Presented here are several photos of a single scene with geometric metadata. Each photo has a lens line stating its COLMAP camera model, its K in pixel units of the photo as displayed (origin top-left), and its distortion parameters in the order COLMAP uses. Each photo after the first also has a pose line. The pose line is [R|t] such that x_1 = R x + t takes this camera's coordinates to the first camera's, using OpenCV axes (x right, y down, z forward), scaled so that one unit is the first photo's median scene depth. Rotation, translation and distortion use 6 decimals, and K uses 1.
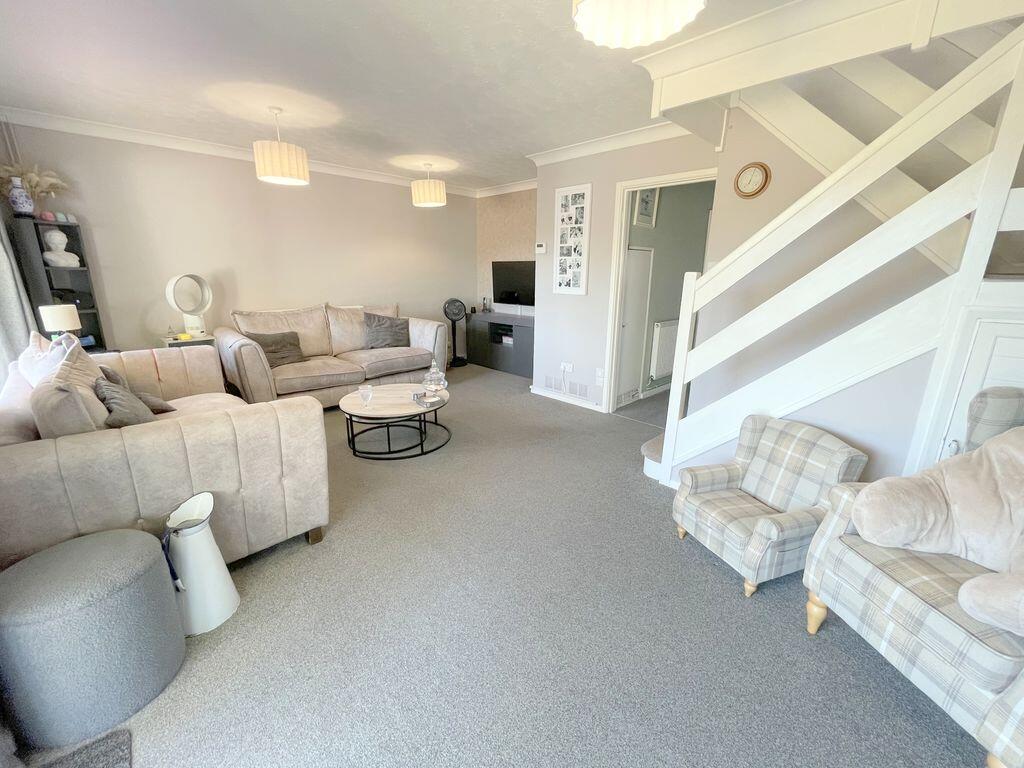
lens RADIAL K [[419.0, 0, 504.4], [0, 419.0, 384.5], [0, 0, 1]] dist [-0.014574, 0.000218]
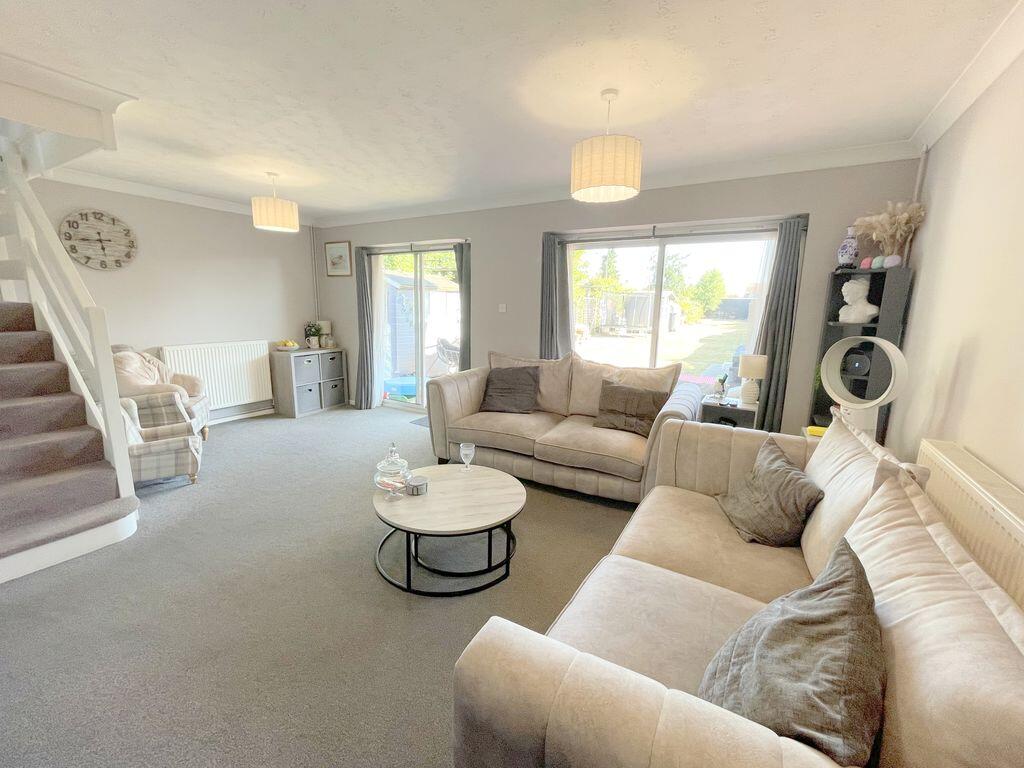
lens RADIAL K [[419.0, 0, 504.4], [0, 419.0, 384.5], [0, 0, 1]] dist [-0.014574, 0.000218]
pose [[-0.966182, 0.024339, -0.256708, -0.160781], [-0.095208, 0.891520, 0.442863, -0.438656], [0.239640, 0.452327, -0.859053, 1.473023]]
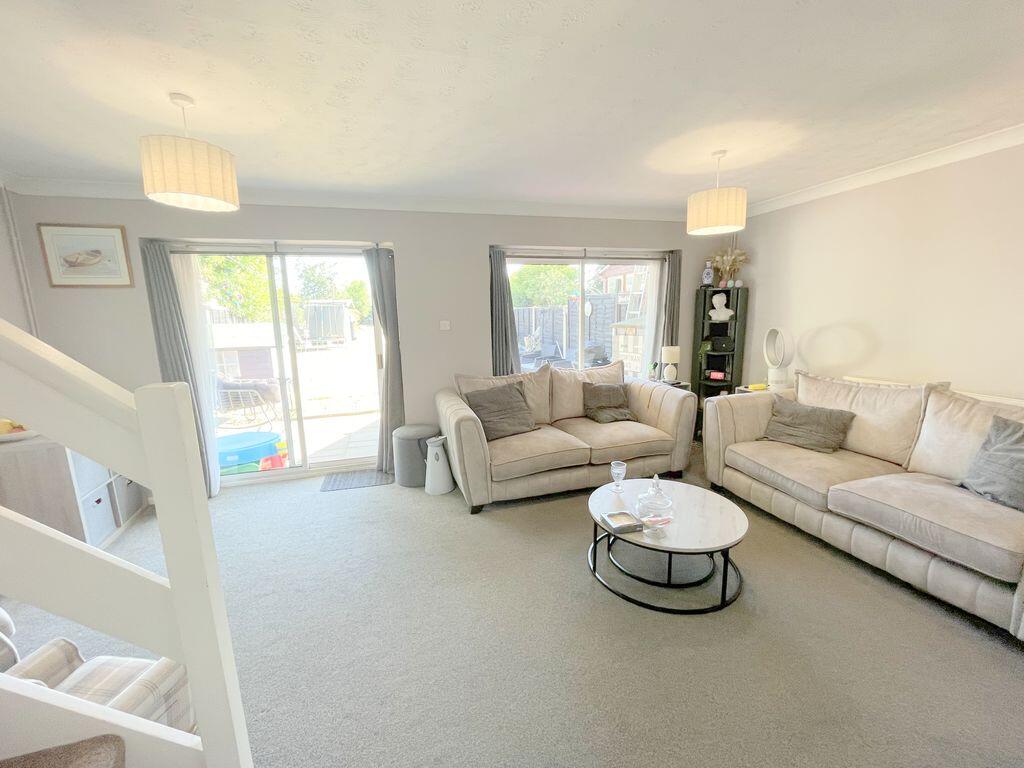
lens RADIAL K [[419.0, 0, 504.4], [0, 419.0, 384.5], [0, 0, 1]] dist [-0.014574, 0.000218]
pose [[-0.464543, 0.139789, -0.874448, 0.429399], [-0.222226, 0.937462, 0.267919, -0.273343], [0.857214, 0.318785, -0.404427, 0.930850]]
